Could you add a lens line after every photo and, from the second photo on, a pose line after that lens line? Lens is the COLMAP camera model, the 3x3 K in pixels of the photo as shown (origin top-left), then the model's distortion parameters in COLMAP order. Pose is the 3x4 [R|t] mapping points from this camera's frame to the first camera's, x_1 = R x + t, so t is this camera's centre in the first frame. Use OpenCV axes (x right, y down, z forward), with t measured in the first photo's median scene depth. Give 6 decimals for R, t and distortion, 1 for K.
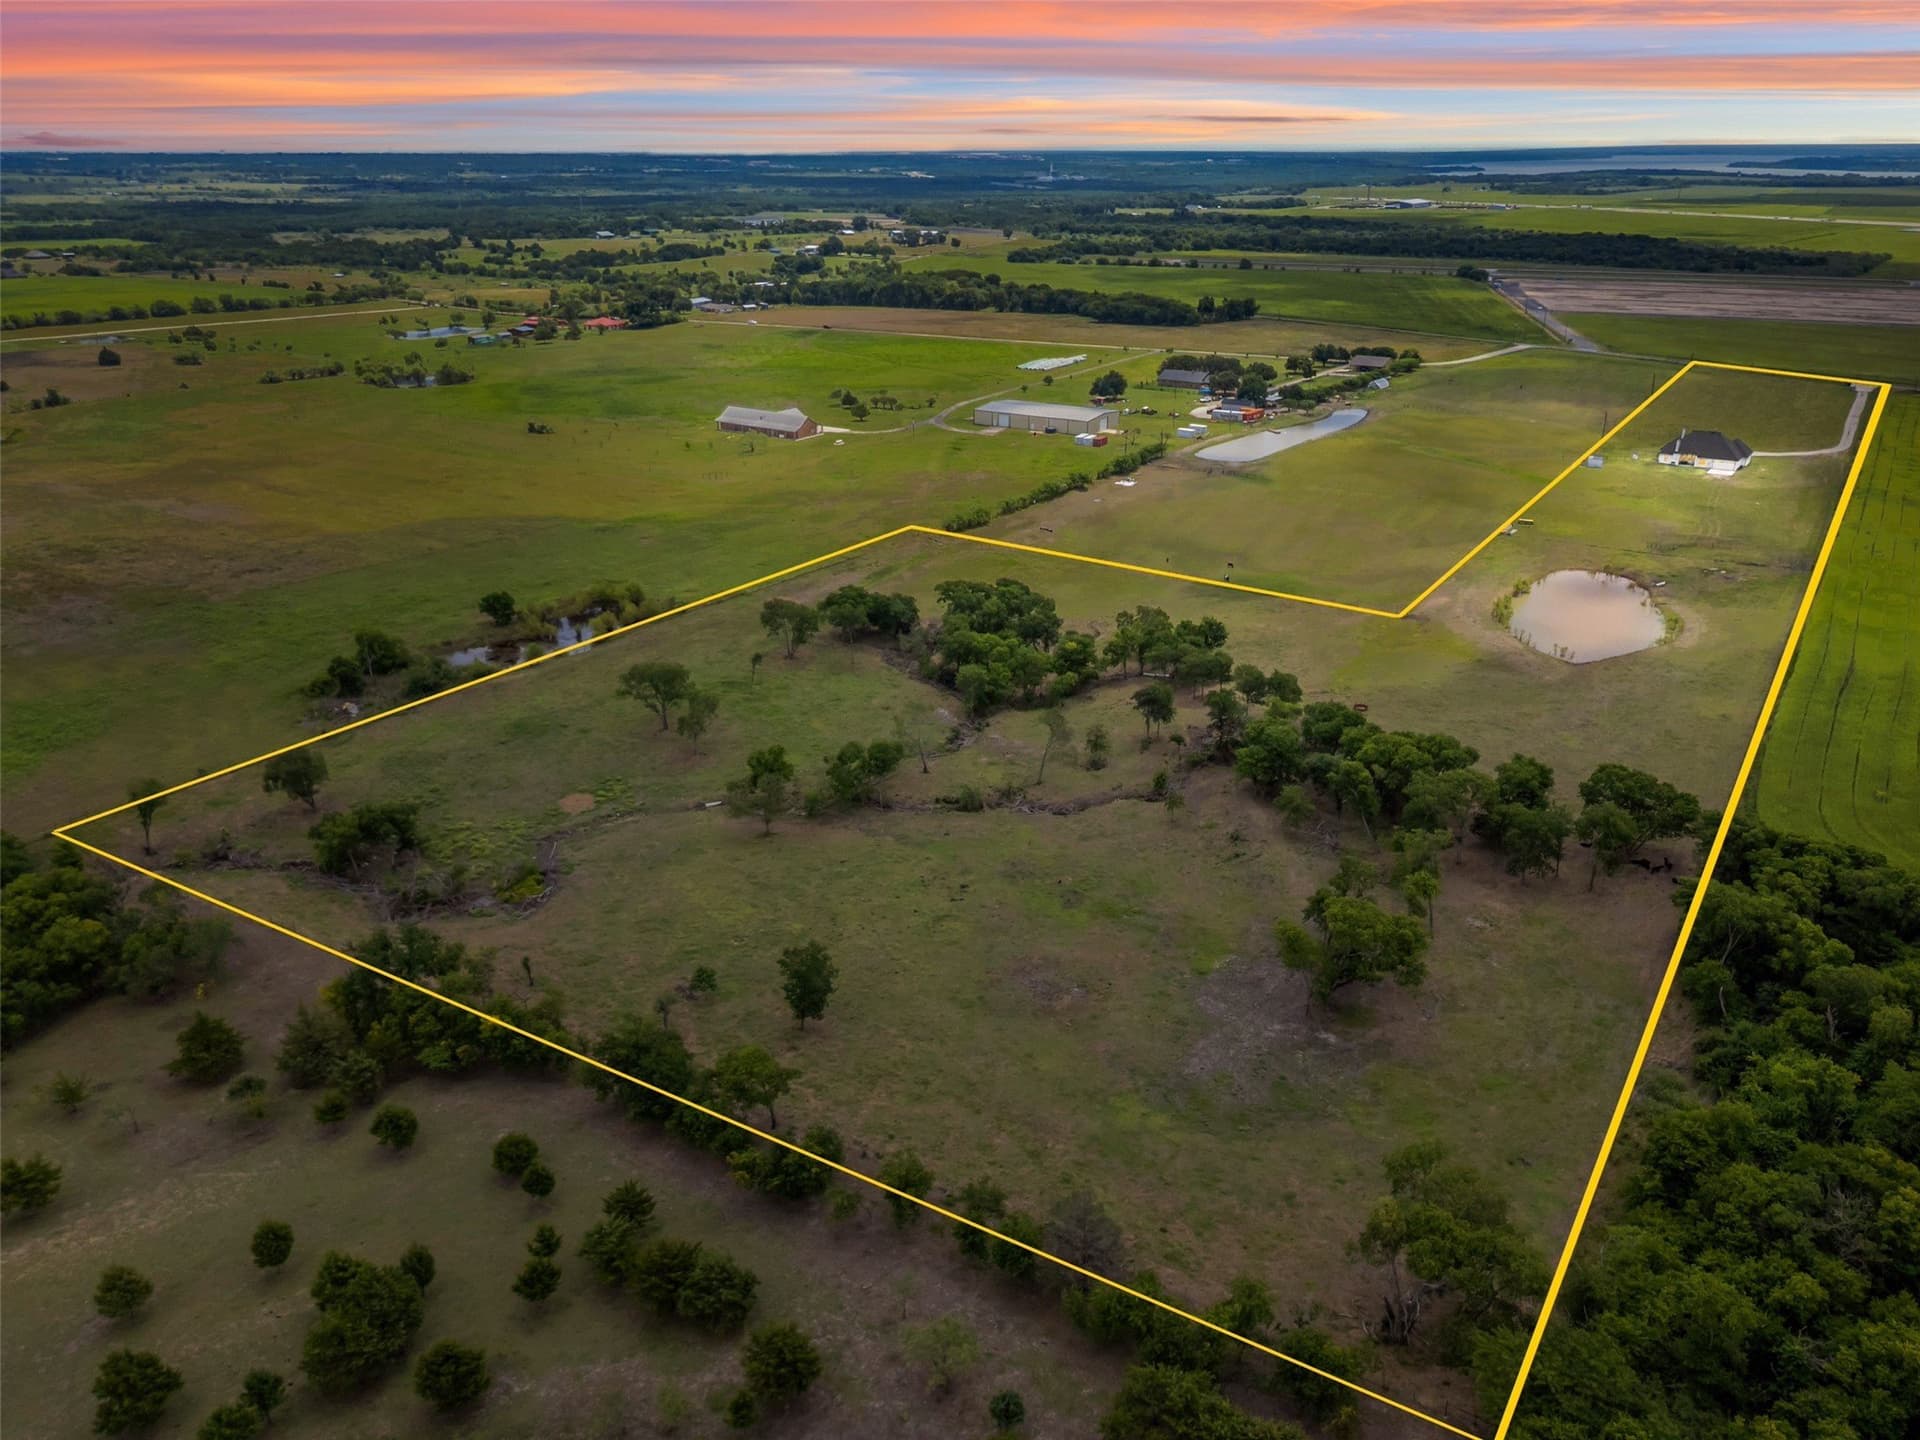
lens RADIAL K [[1479.0, 0, 960.0], [0, 1479.0, 720.0], [0, 0, 1]] dist [0.105695, -0.130498]
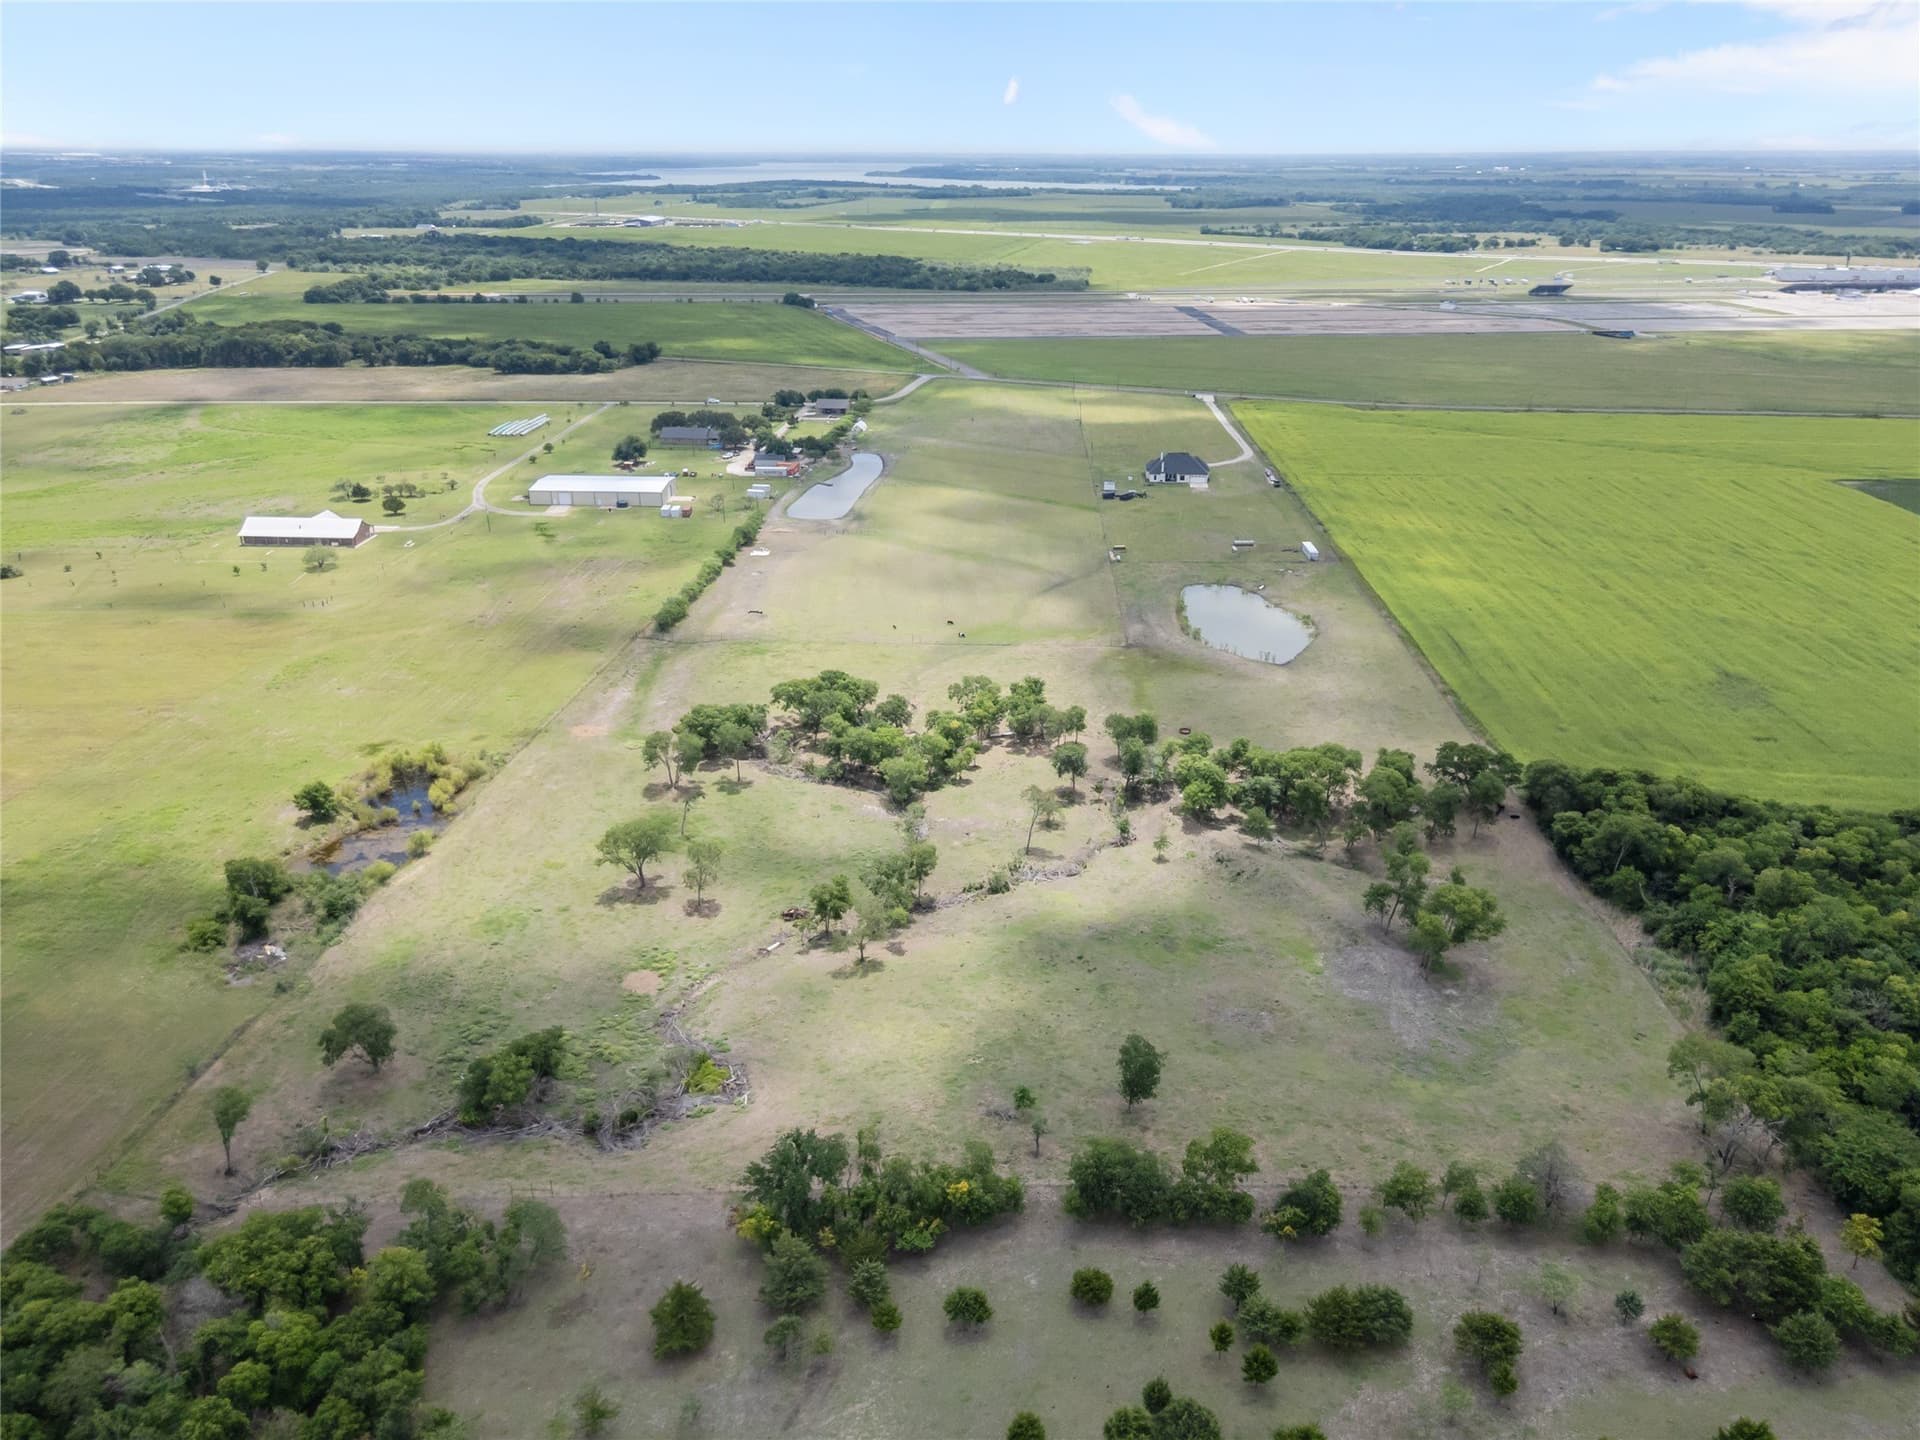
lens RADIAL K [[1539.6, 0, 960.0], [0, 1539.6, 720.0], [0, 0, 1]] dist [0.075478, -0.079708]
pose [[0.850923, -0.182039, 0.492738, -0.474183], [0.184211, 0.981873, 0.044628, -0.101832], [-0.491931, 0.052793, 0.869032, 0.016502]]
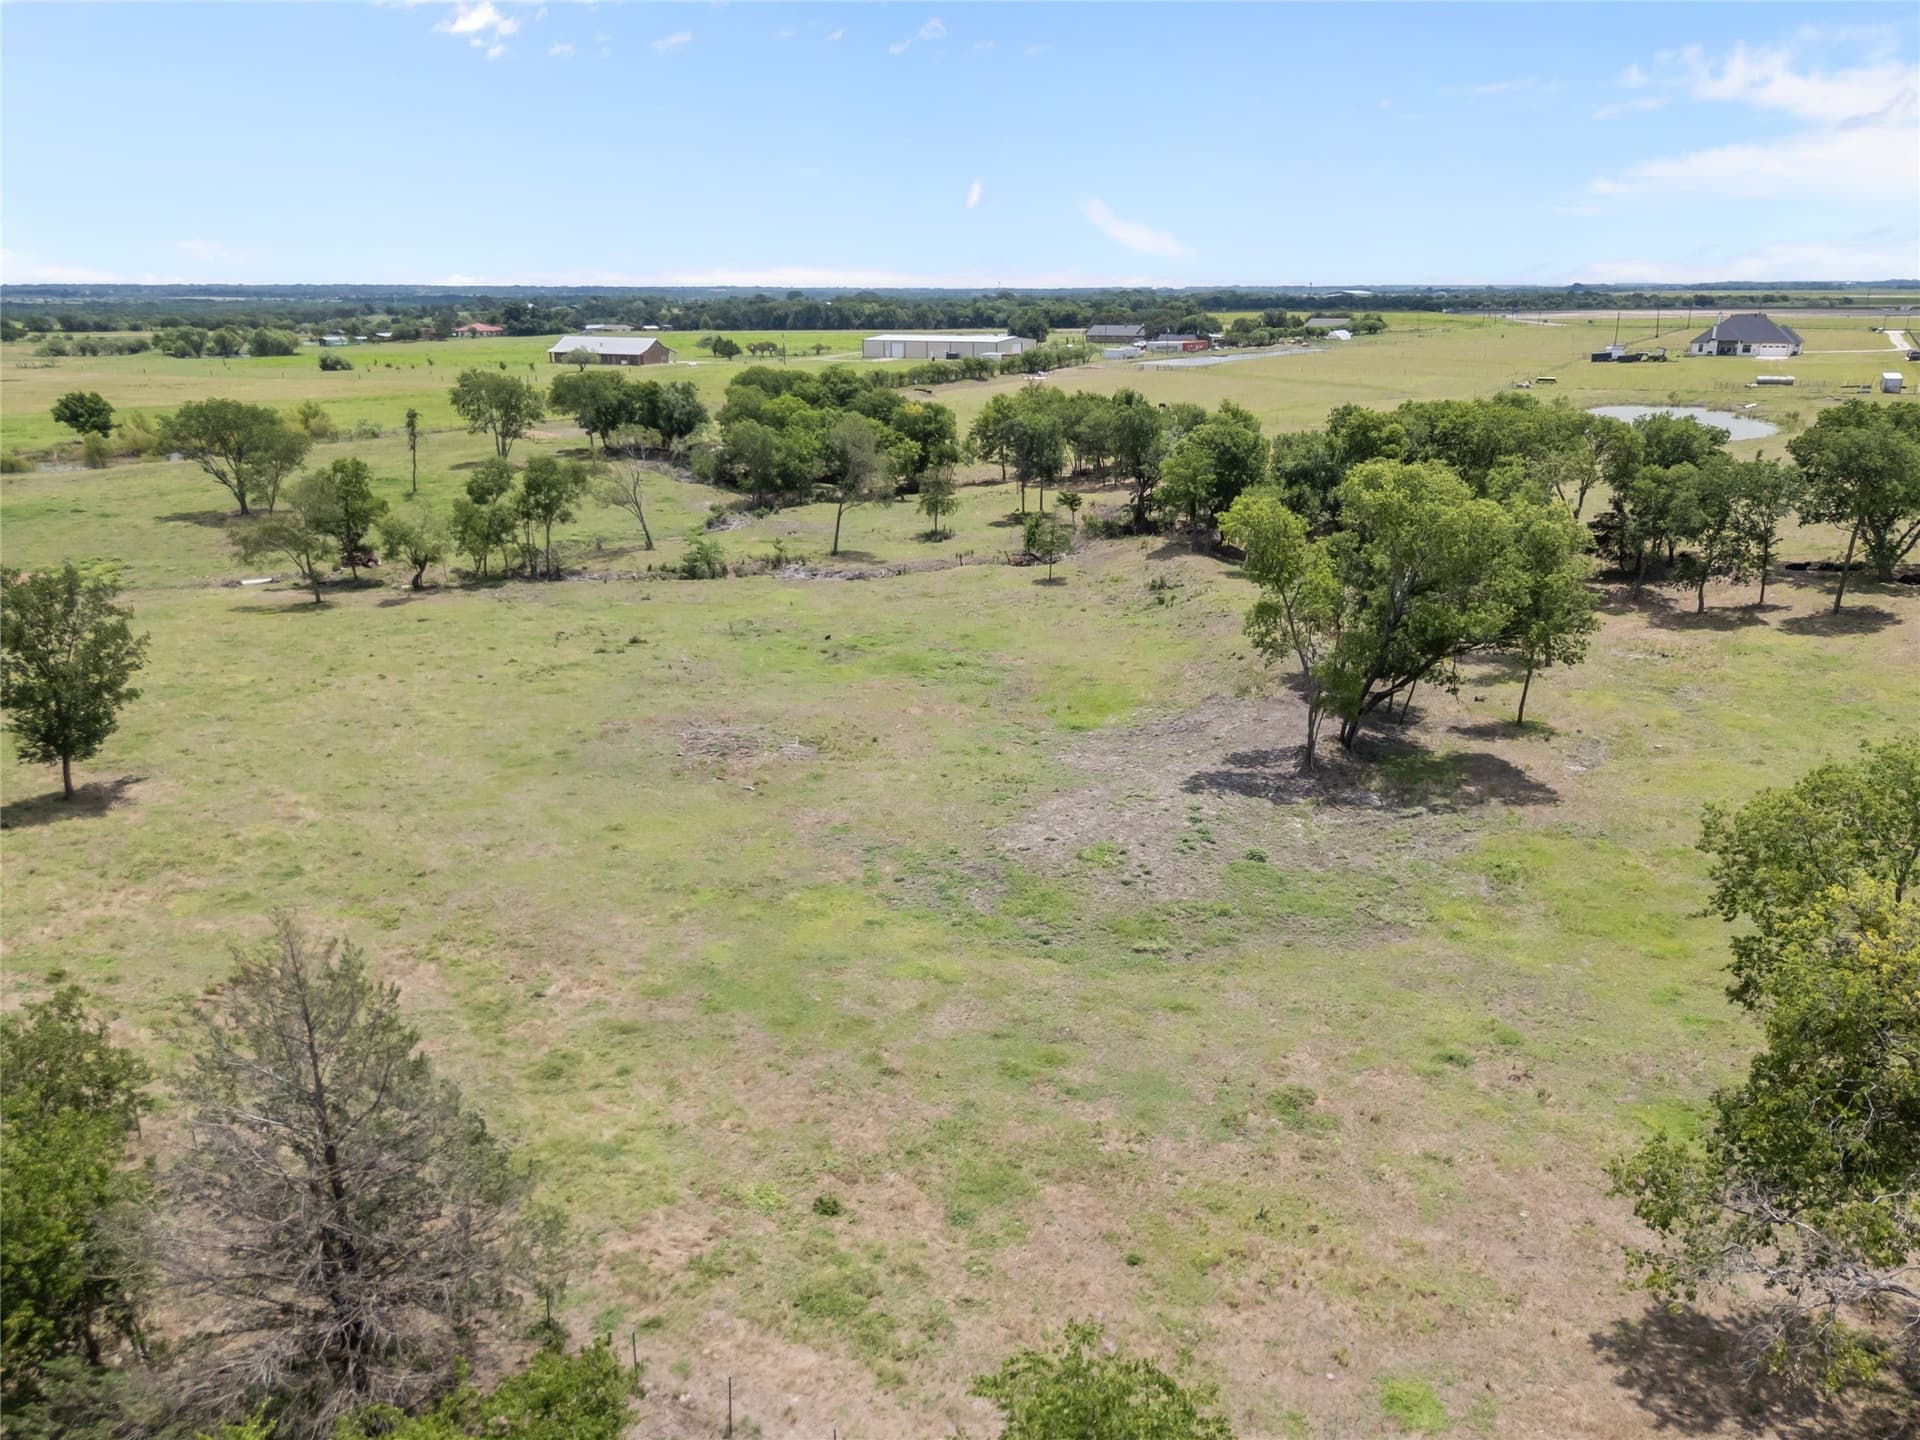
lens RADIAL K [[1419.3, 0, 960.0], [0, 1419.3, 720.0], [0, 0, 1]] dist [0.059269, -0.041854]
pose [[0.999721, -0.015976, 0.017415, 0.082420], [0.017624, 0.994928, -0.099030, 0.148010], [-0.015744, 0.099310, 0.994932, 0.390295]]
